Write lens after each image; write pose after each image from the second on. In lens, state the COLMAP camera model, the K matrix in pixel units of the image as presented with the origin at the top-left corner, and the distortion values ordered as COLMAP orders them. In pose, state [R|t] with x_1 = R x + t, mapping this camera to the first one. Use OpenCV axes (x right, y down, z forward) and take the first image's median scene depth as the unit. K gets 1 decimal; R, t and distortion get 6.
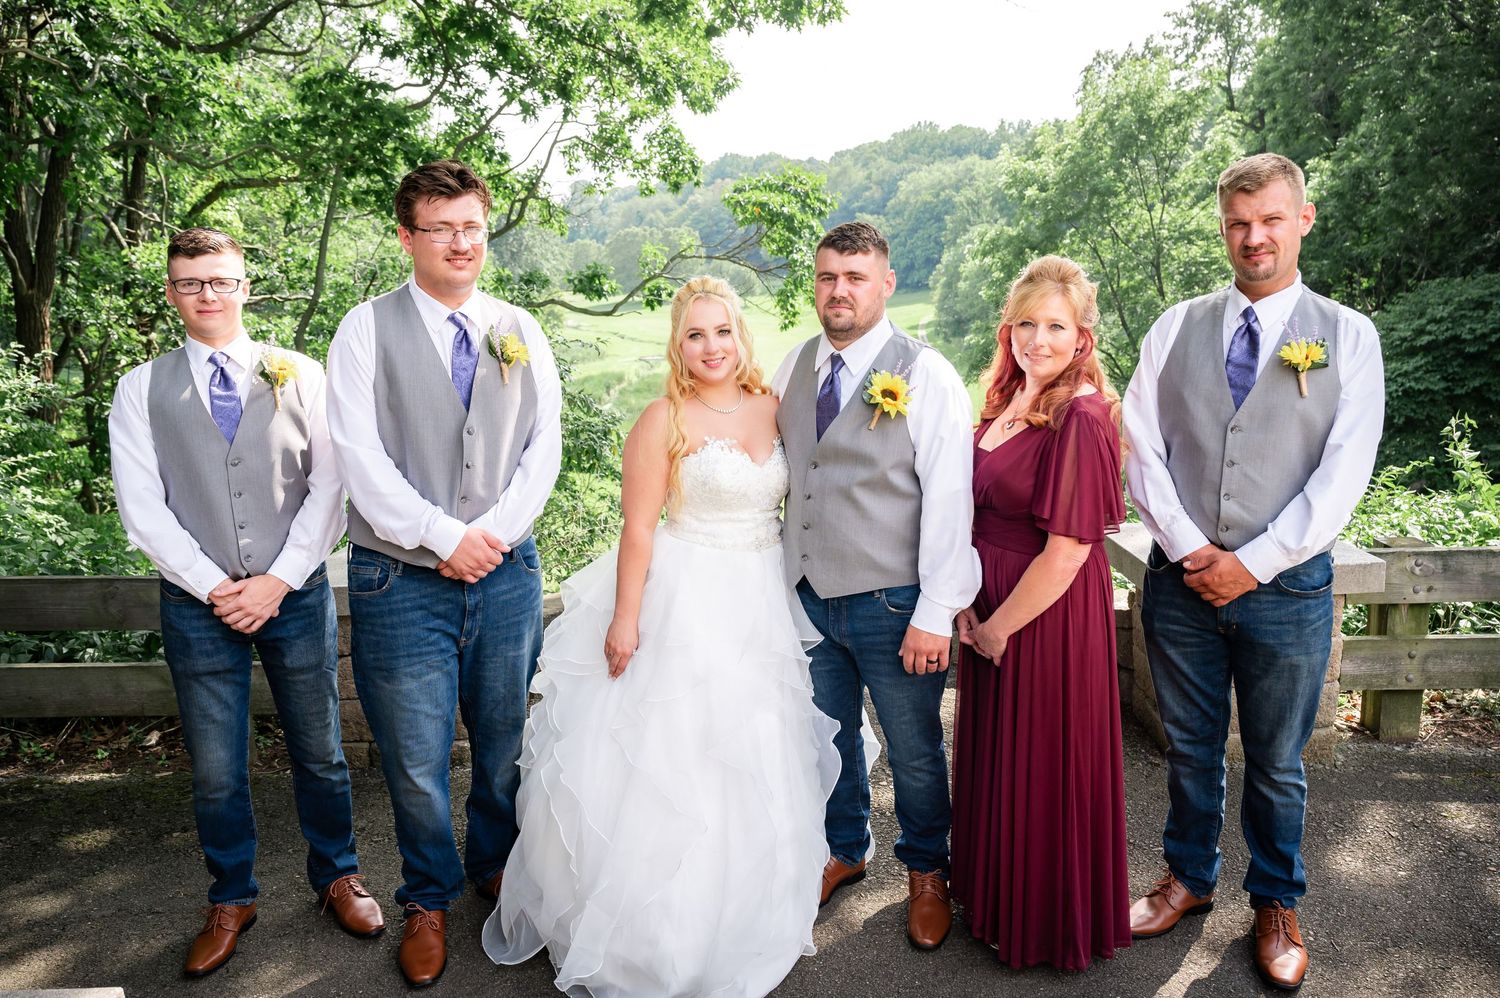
lens RADIAL K [[1297.3, 0, 738.0], [0, 1297.3, 492.9], [0, 0, 1]] dist [-0.026601, 0.037459]
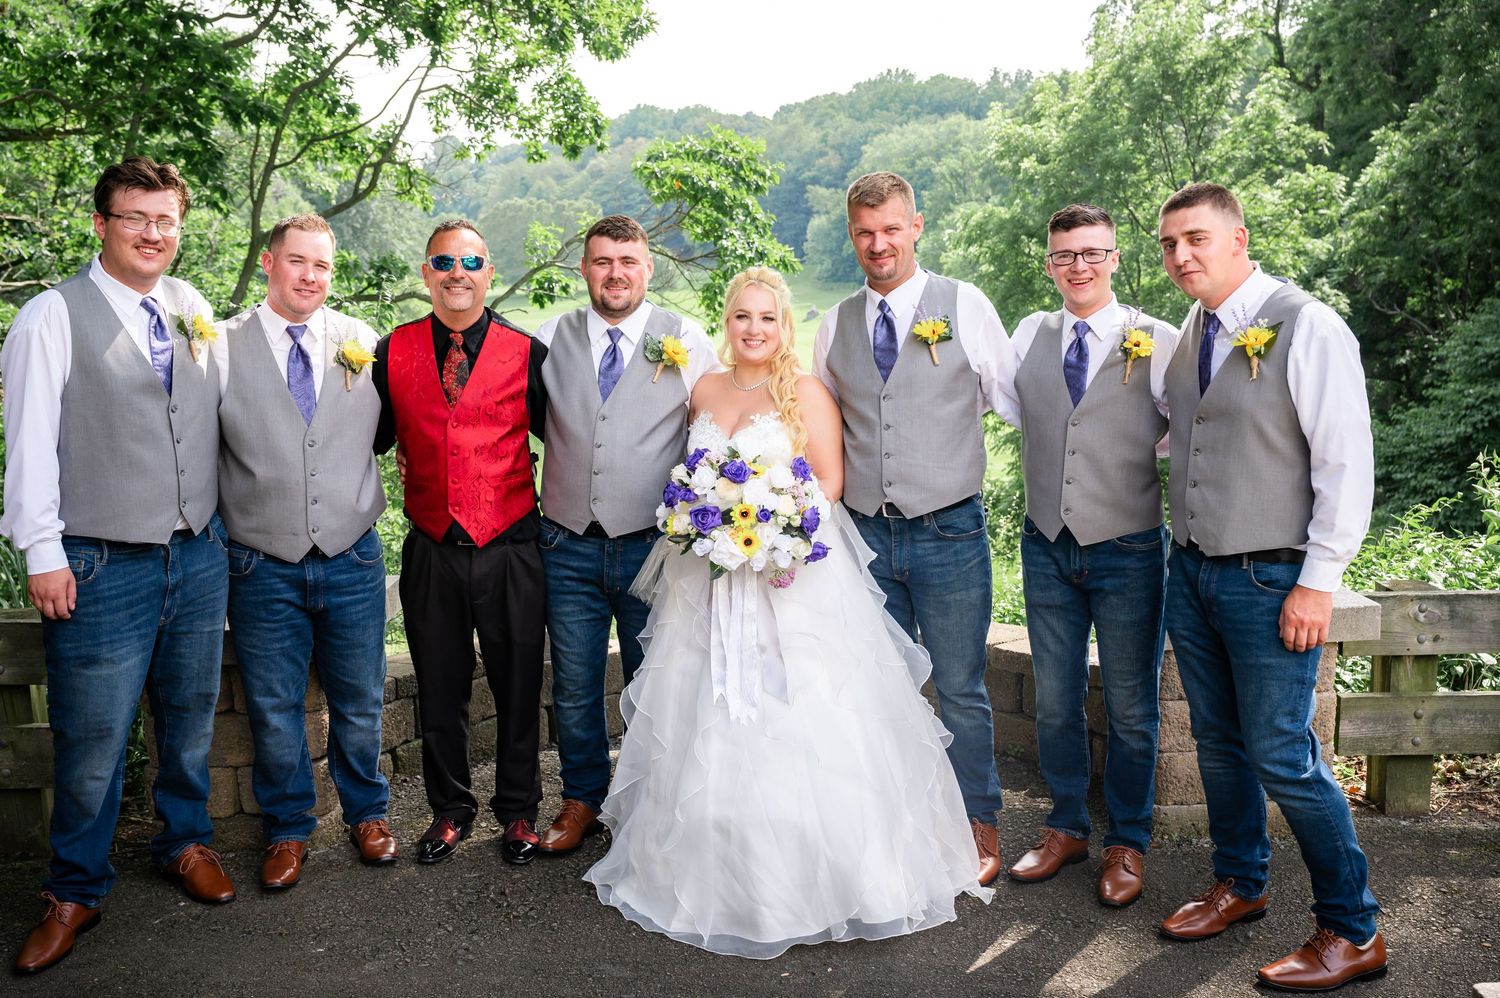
lens RADIAL K [[1761.6, 0, 747.5], [0, 1761.6, 488.1], [0, 0, 1]] dist [-0.015364, 0.000000]
pose [[0.998539, 0.007717, 0.053478, 0.001408], [-0.005645, 0.999231, -0.038790, 0.006810], [-0.053736, 0.038431, 0.997815, -0.053999]]
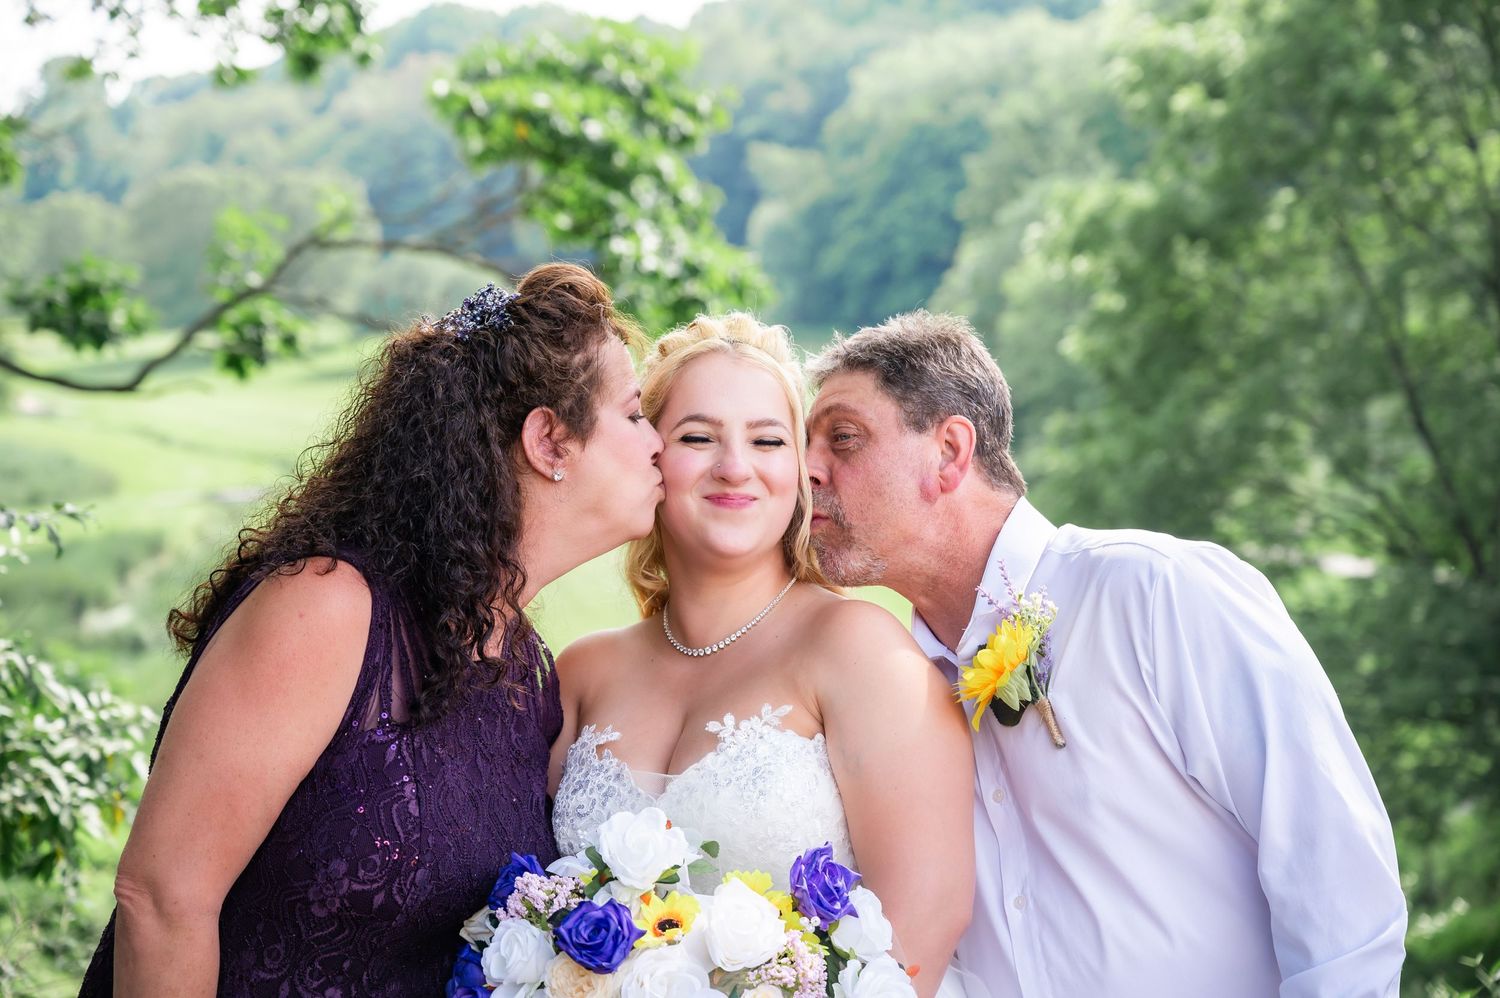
lens RADIAL K [[3040.8, 0, 750.0], [0, 3040.8, 480.9], [0, 0, 1]] dist [0.055483, 0.000000]
pose [[0.994963, 0.010125, 0.099732, -0.005271], [0.000328, 0.994553, -0.104236, -0.015654], [-0.100244, 0.103744, 0.989540, 0.088187]]
